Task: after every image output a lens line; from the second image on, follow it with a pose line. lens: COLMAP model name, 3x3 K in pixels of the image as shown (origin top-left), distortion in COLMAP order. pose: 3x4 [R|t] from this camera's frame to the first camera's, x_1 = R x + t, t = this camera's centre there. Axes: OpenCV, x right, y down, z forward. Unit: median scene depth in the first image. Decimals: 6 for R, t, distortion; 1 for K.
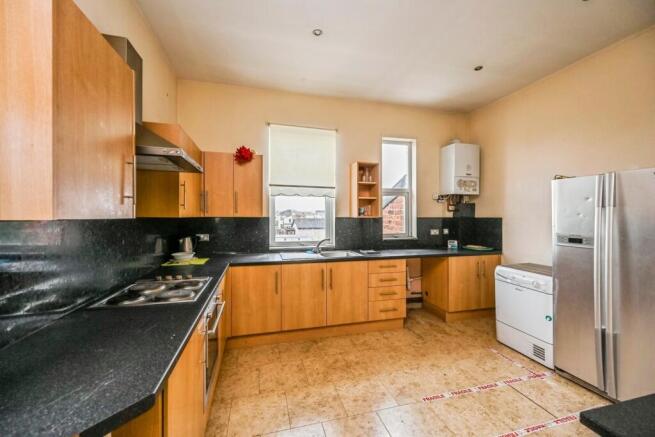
lens RADIAL K [[263.4, 0, 315.0], [0, 263.4, 215.4], [0, 0, 1]] dist [-0.000145, 0.000782]
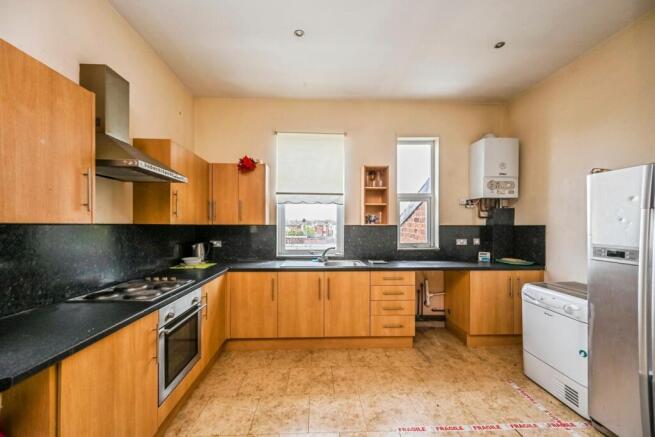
lens RADIAL K [[263.4, 0, 317.0], [0, 263.4, 226.7], [0, 0, 1]] dist [-0.000145, 0.000782]
pose [[0.974246, 0.000026, -0.225489, 0.237979], [0.001256, 0.999984, 0.005544, 0.009213], [0.225486, -0.005684, 0.974230, 0.055065]]
